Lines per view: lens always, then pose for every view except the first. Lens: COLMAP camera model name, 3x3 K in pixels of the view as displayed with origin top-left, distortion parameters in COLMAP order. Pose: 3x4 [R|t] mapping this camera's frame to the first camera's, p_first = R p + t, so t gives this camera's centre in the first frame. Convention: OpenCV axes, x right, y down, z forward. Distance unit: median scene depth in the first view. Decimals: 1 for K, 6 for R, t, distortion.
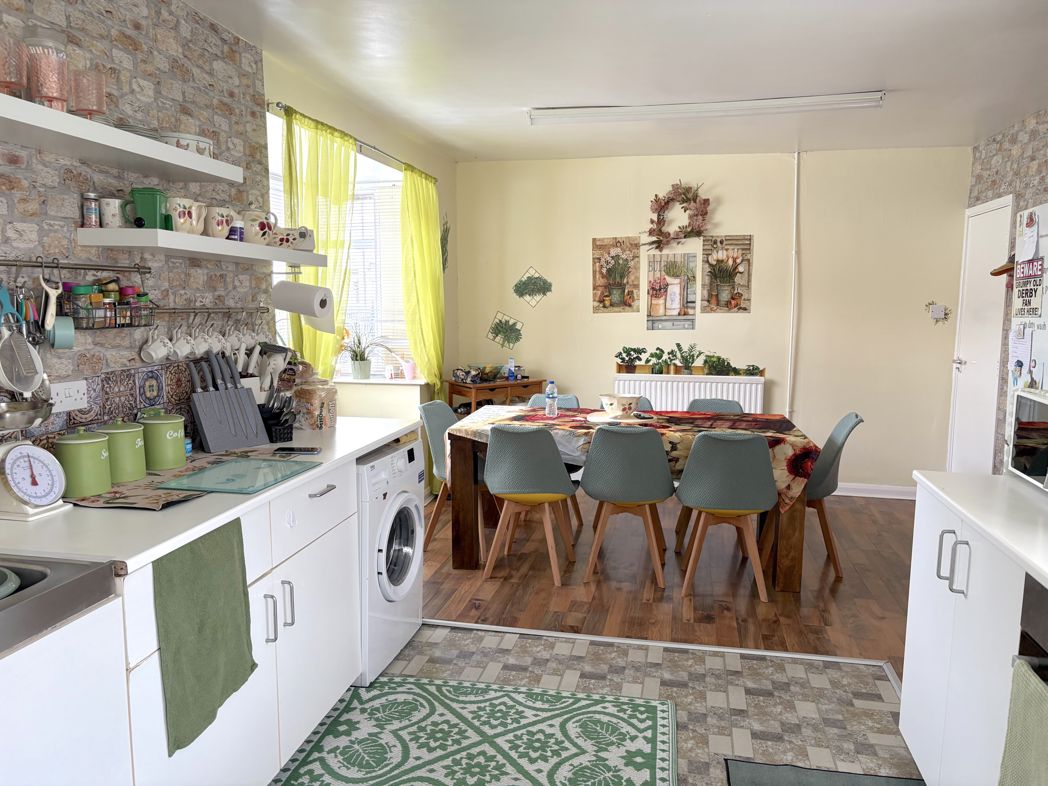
lens RADIAL K [[794.6, 0, 525.1], [0, 794.6, 394.4], [0, 0, 1]] dist [0.006554, 0.000028]
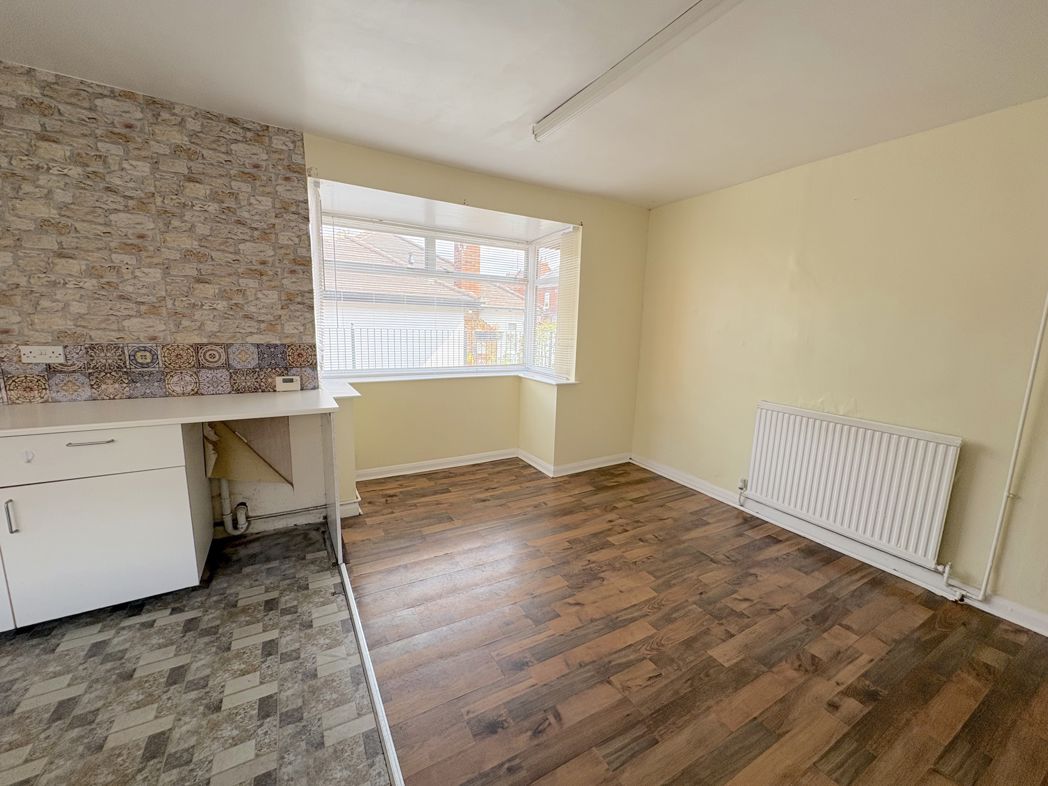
lens RADIAL K [[417.3, 0, 521.3], [0, 417.3, 391.9], [0, 0, 1]] dist [-0.000460, 0.000904]
pose [[0.654482, 0.138868, -0.743215, 0.655585], [-0.121294, 0.989541, 0.078081, -0.094434], [0.746285, 0.039045, 0.664480, 0.977447]]
